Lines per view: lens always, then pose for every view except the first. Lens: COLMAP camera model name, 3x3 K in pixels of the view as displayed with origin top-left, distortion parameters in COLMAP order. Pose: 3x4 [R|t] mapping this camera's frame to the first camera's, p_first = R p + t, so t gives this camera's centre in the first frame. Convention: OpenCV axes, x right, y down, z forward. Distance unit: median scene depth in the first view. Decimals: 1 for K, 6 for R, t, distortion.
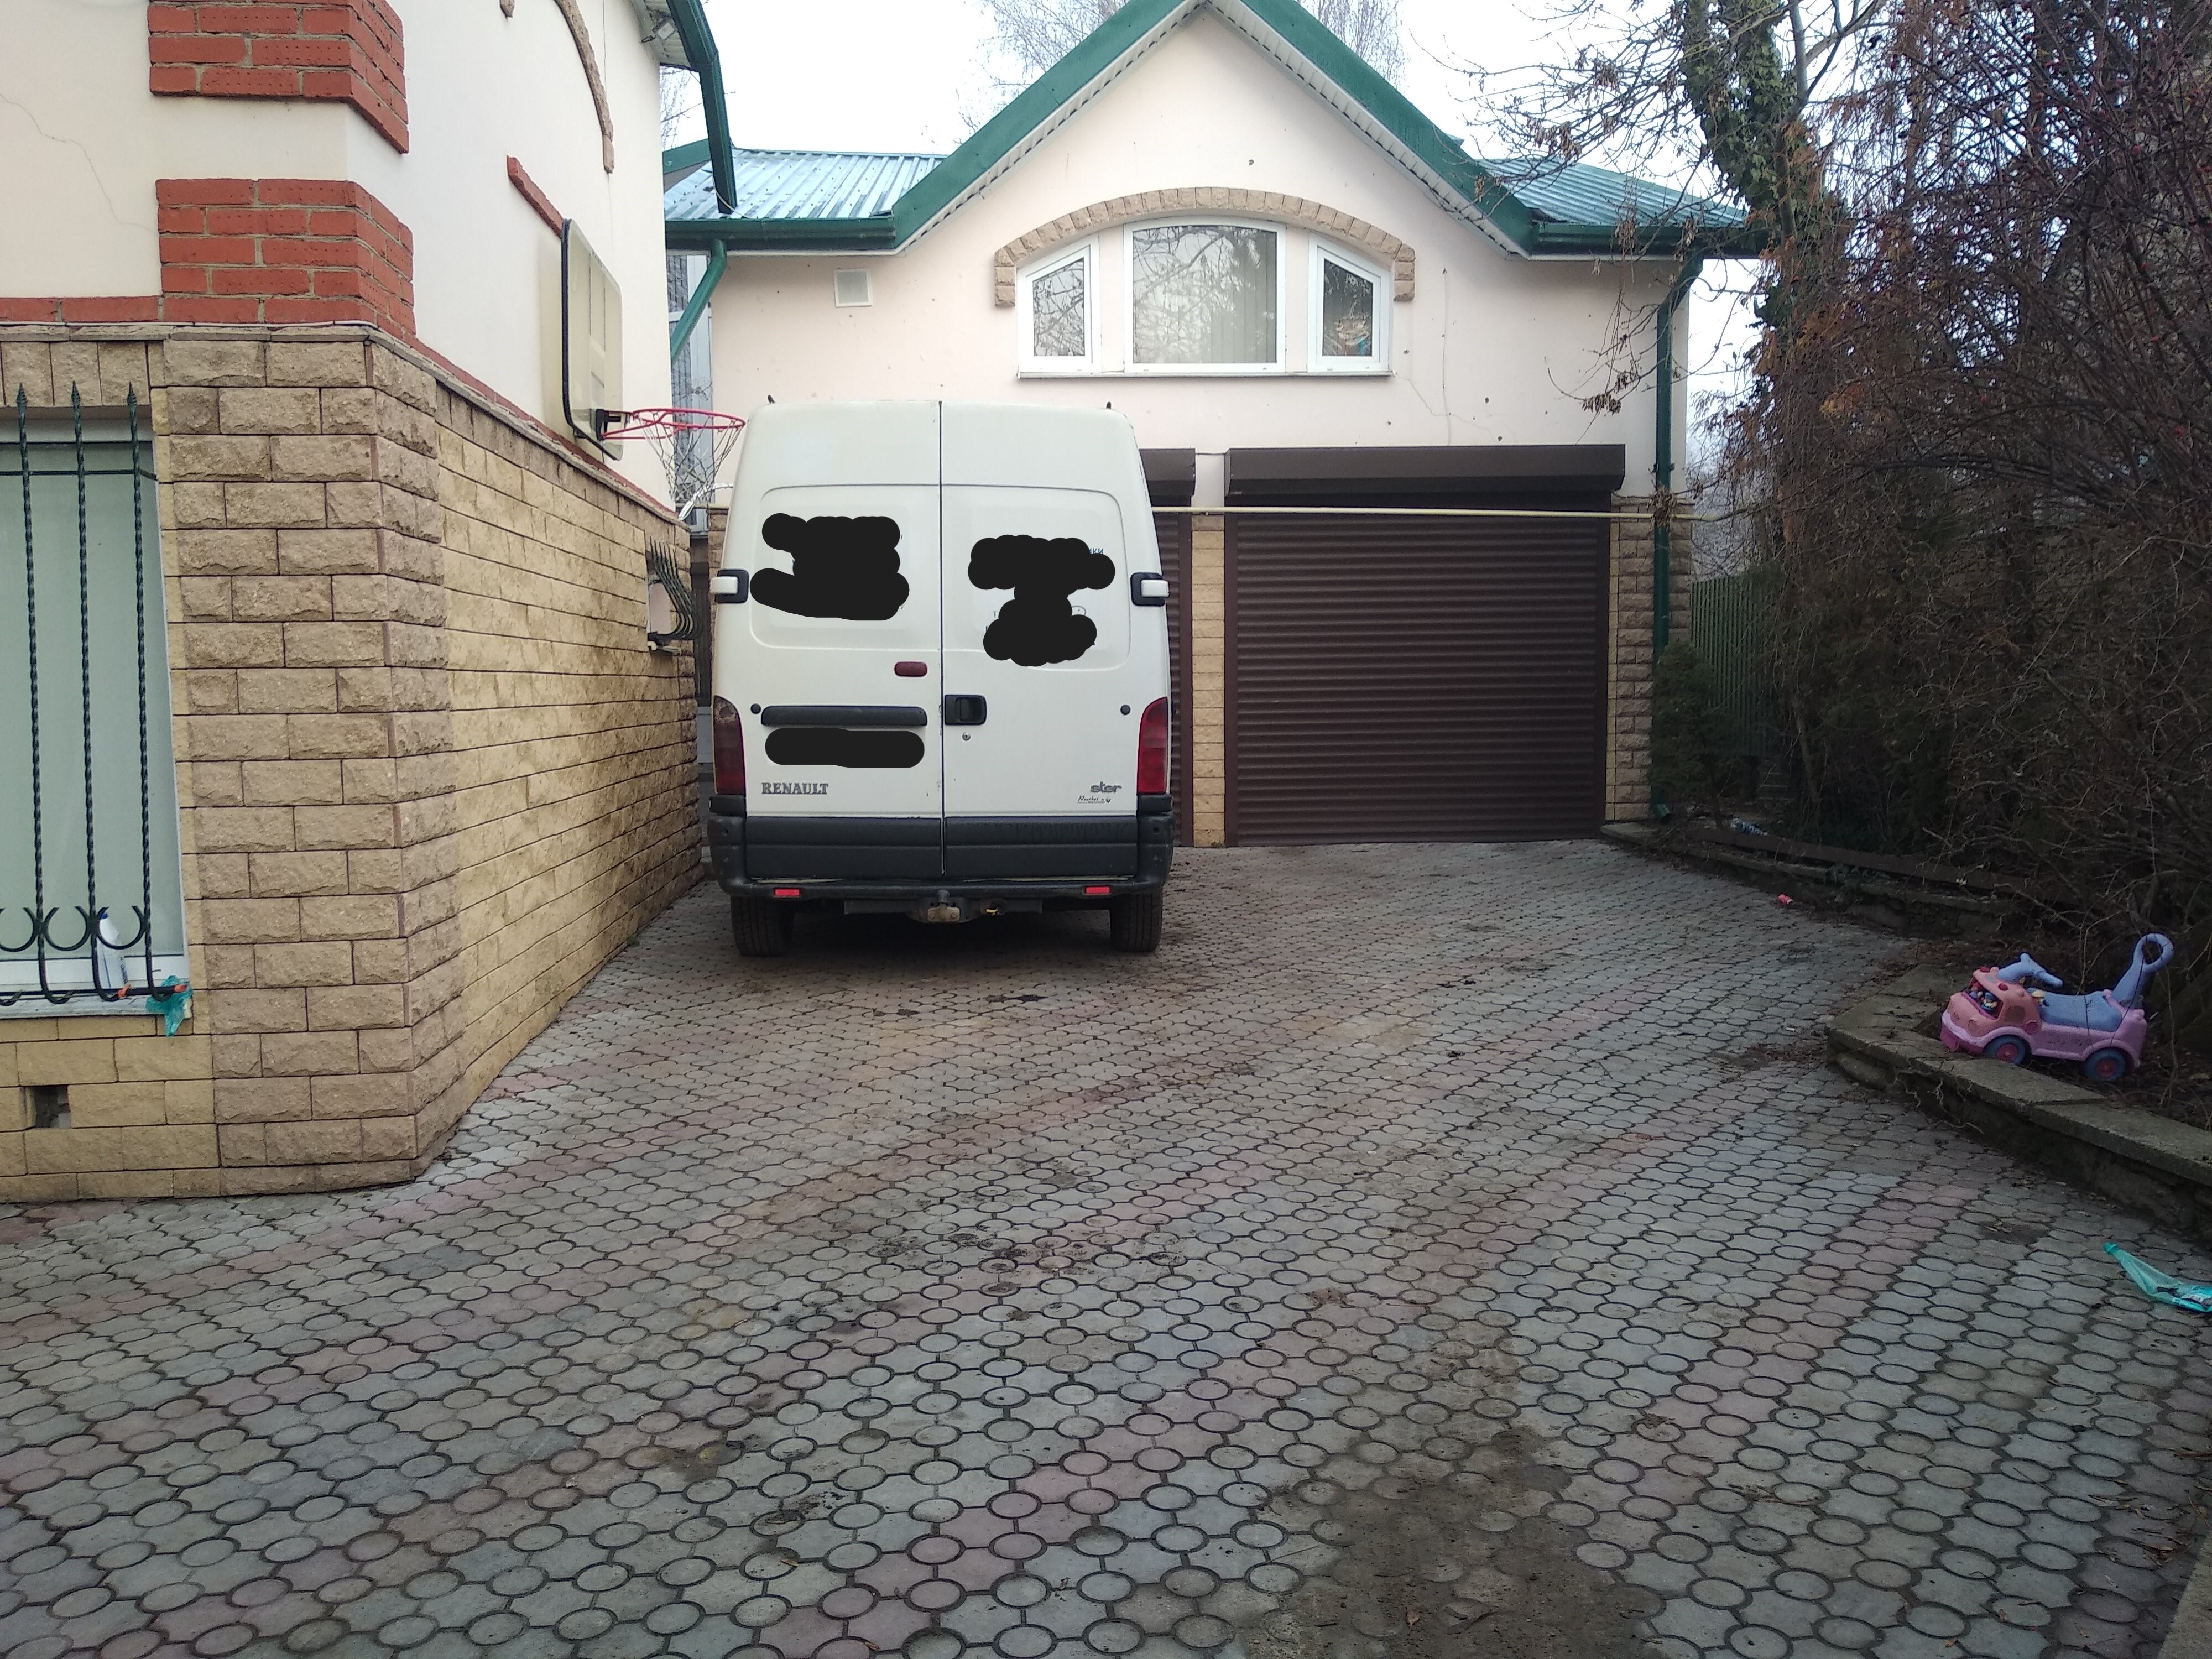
lens RADIAL K [[1679.7, 0, 1100.1], [0, 1679.7, 831.2], [0, 0, 1]] dist [0.041633, -0.057126]
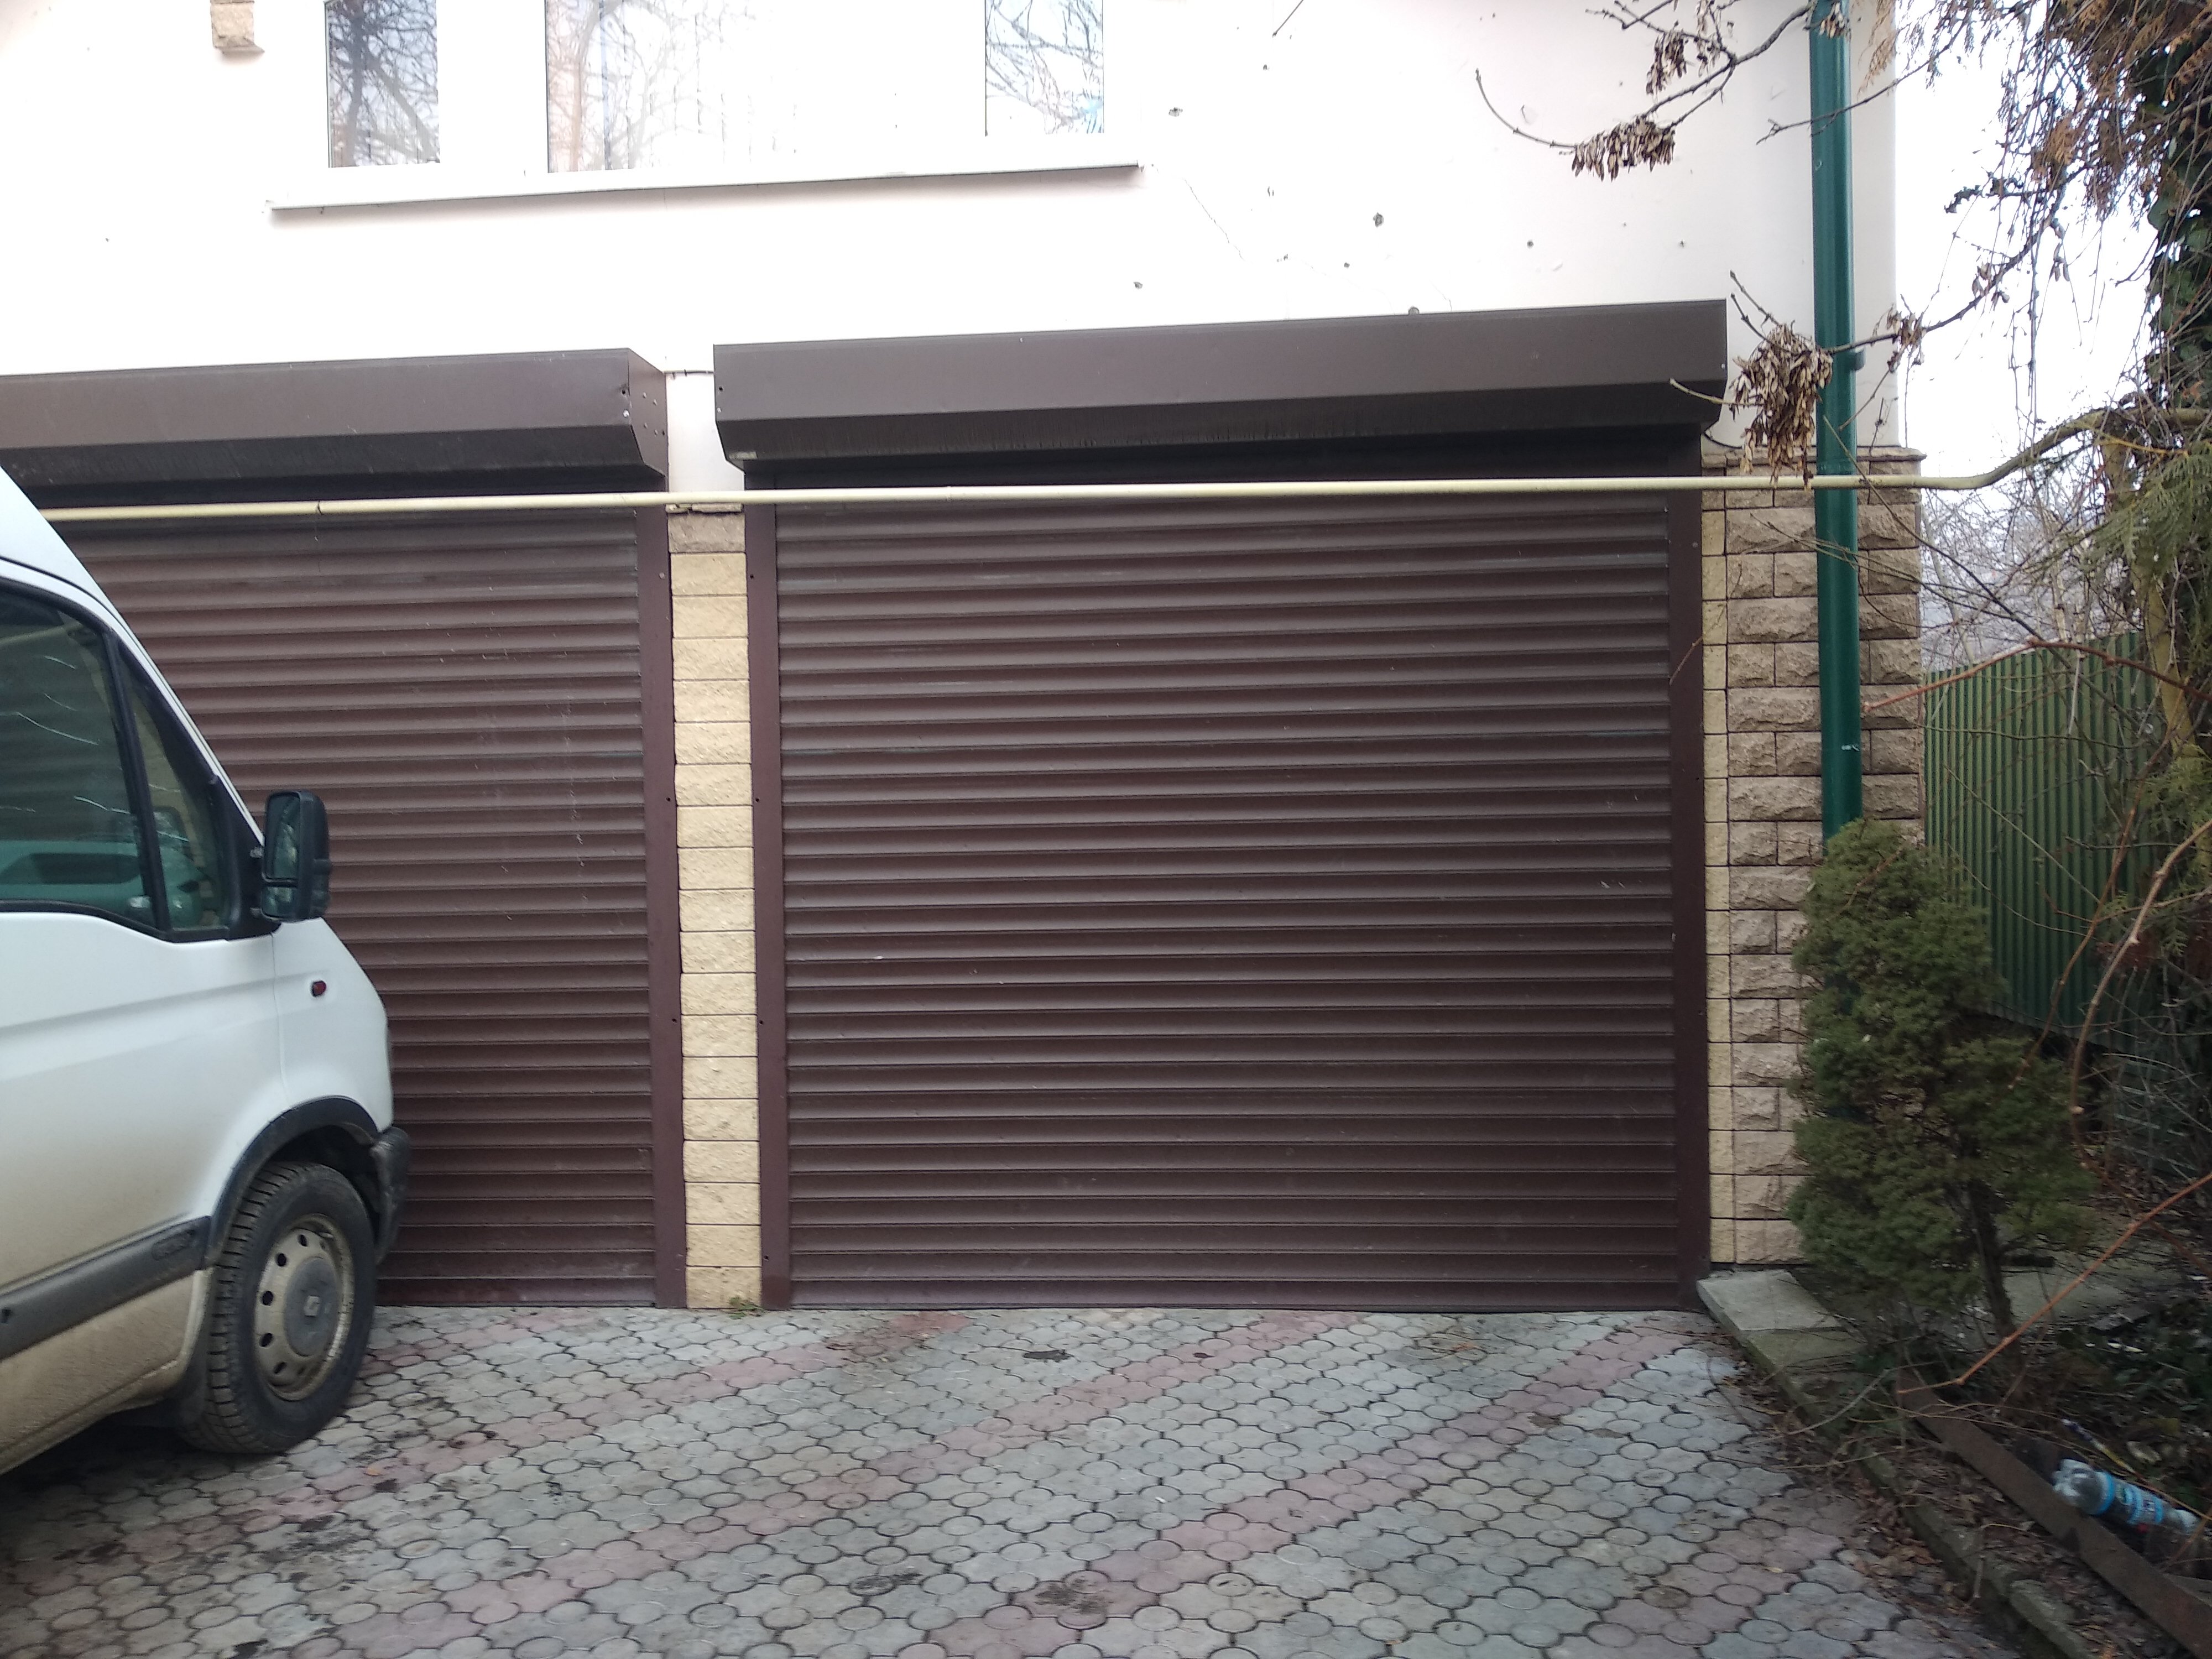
lens RADIAL K [[1679.7, 0, 1109.5], [0, 1679.7, 830.8], [0, 0, 1]] dist [0.041633, -0.057126]
pose [[0.994169, -0.004700, -0.107734, 0.206009], [-0.002664, 0.997674, -0.068108, -0.080505], [0.107803, 0.067998, 0.991844, 0.595228]]
